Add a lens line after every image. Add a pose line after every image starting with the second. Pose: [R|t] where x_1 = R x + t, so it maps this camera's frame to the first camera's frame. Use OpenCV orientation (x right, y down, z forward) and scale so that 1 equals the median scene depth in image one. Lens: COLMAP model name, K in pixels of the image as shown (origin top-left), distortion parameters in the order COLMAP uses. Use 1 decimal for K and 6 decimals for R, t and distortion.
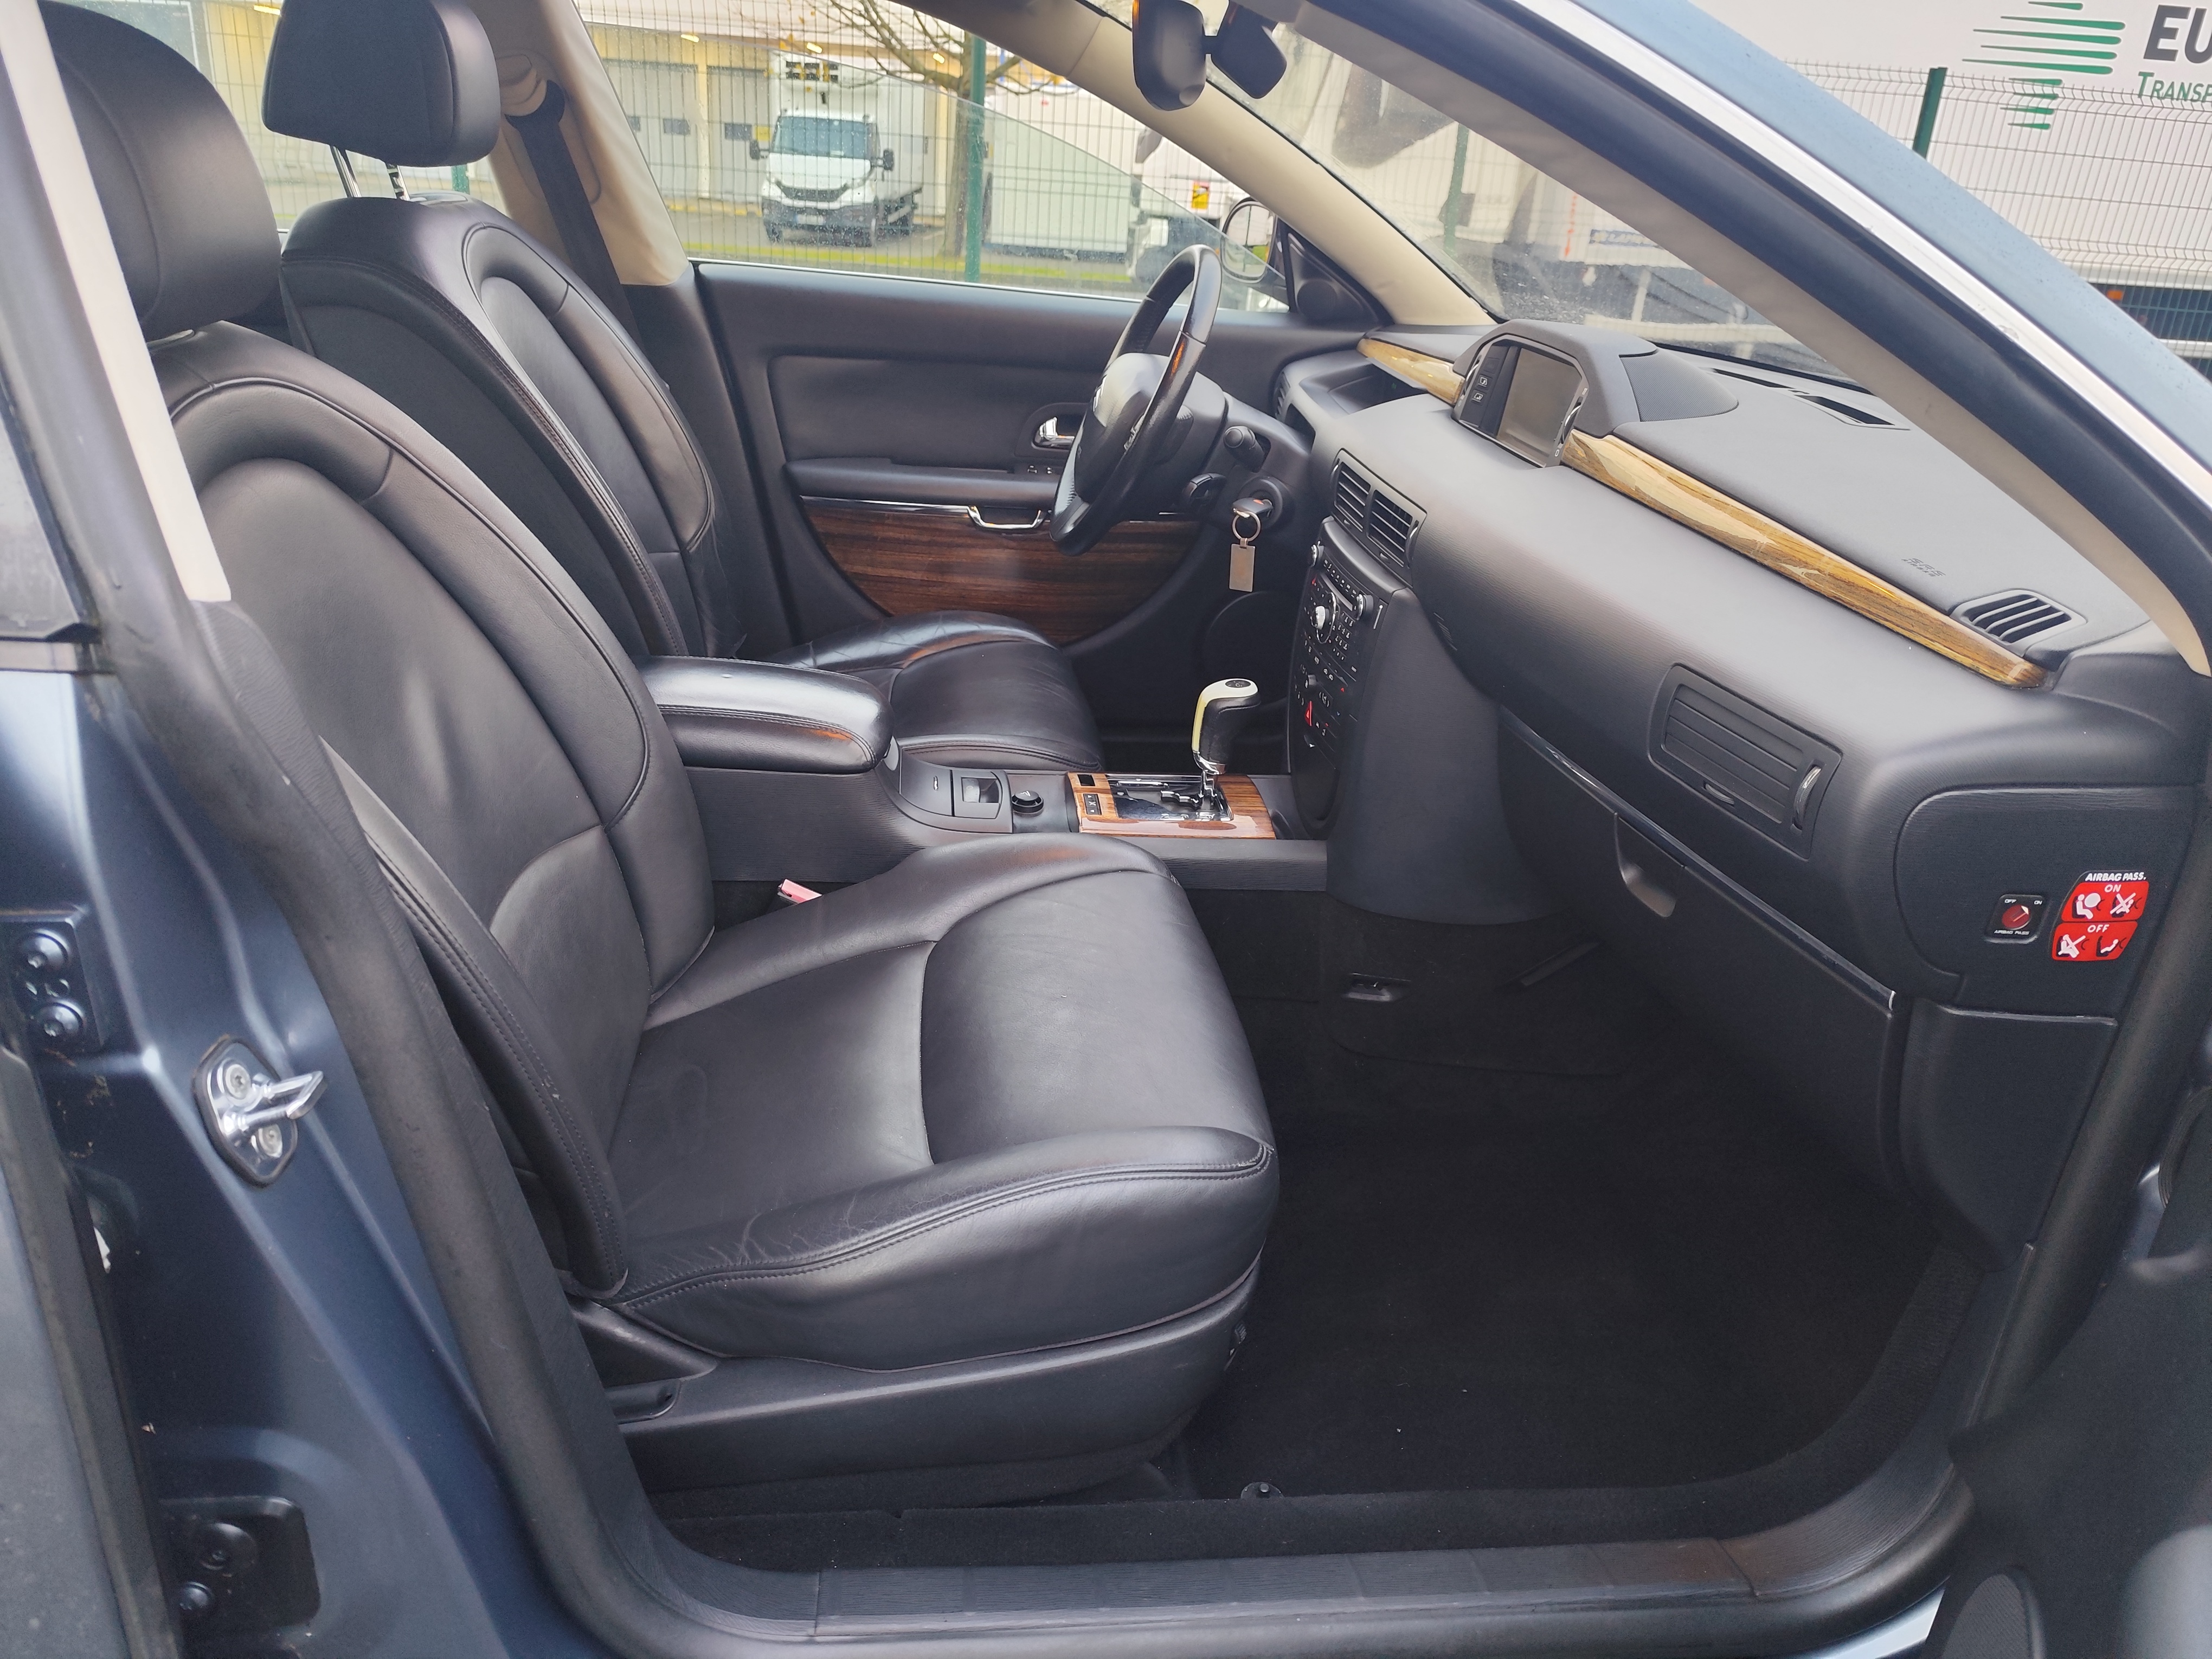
lens RADIAL K [[1543.9, 0, 1106.0], [0, 1543.9, 829.5], [0, 0, 1]] dist [0.033552, -0.038985]
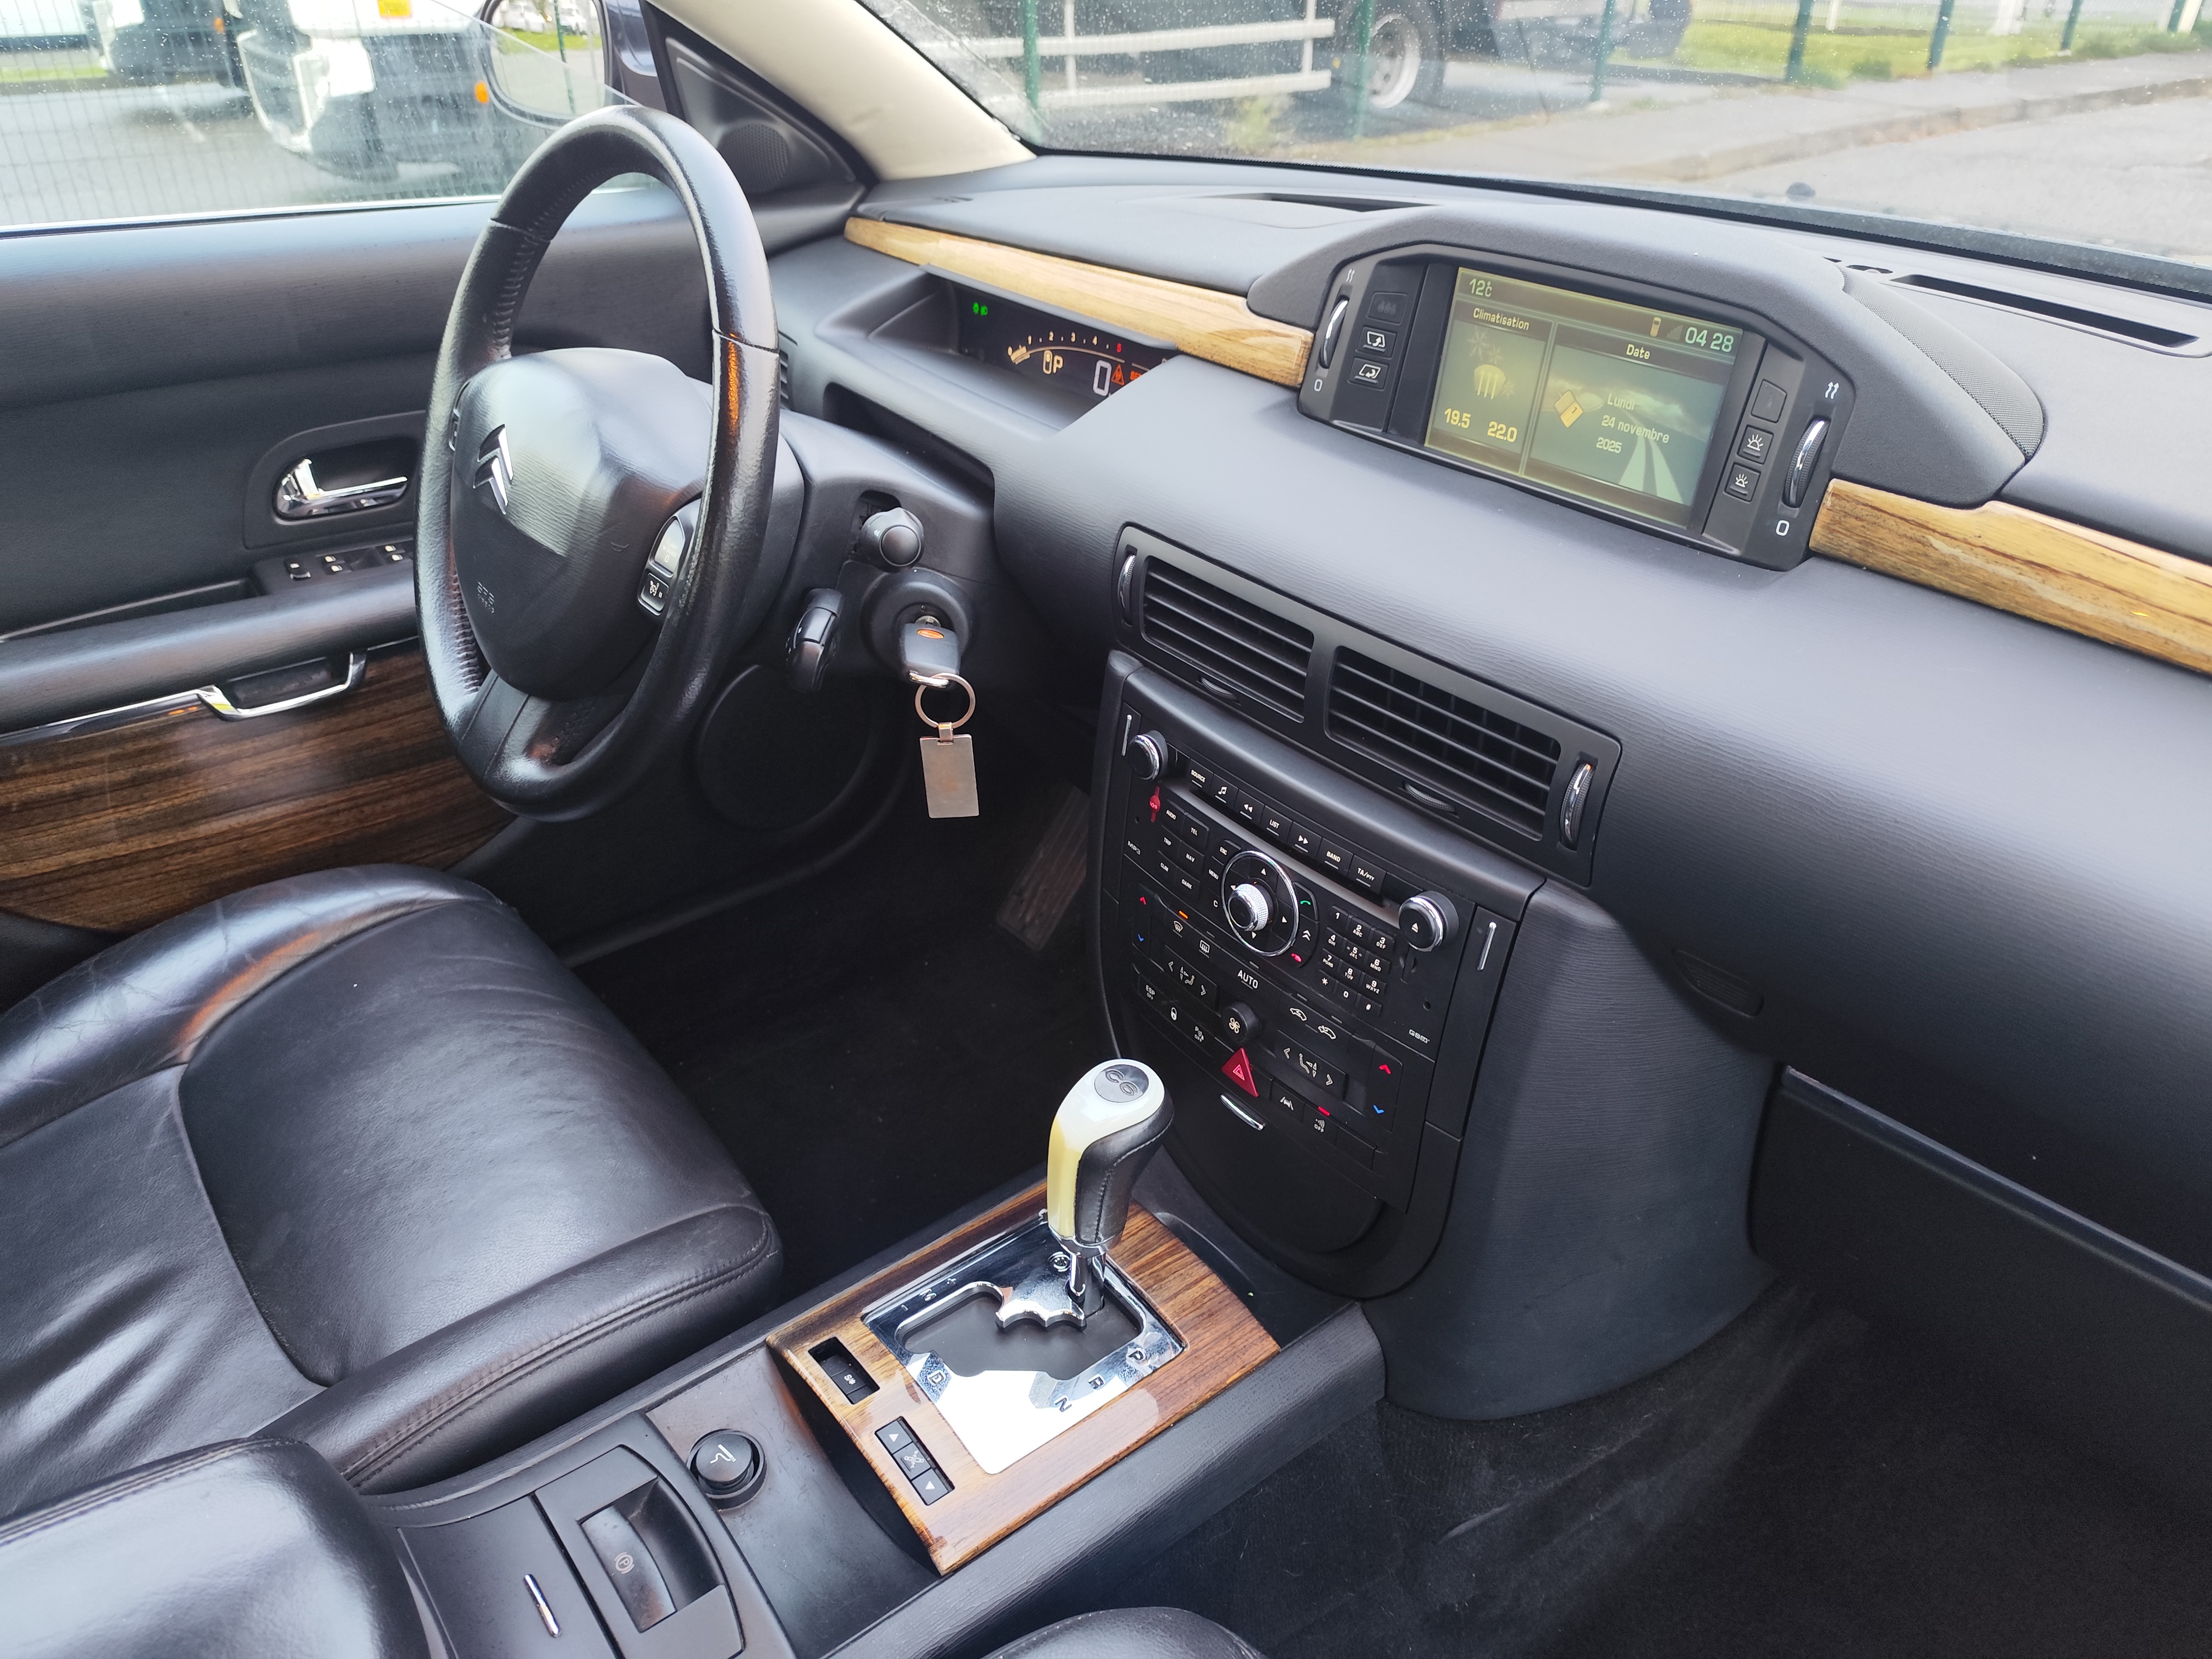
lens RADIAL K [[1543.9, 0, 1106.0], [0, 1543.9, 829.5], [0, 0, 1]] dist [0.033552, -0.038985]
pose [[0.846632, -0.325549, 0.420990, -0.084599], [0.259940, 0.943251, 0.206658, -0.244733], [-0.464376, -0.065531, 0.883210, 0.540926]]
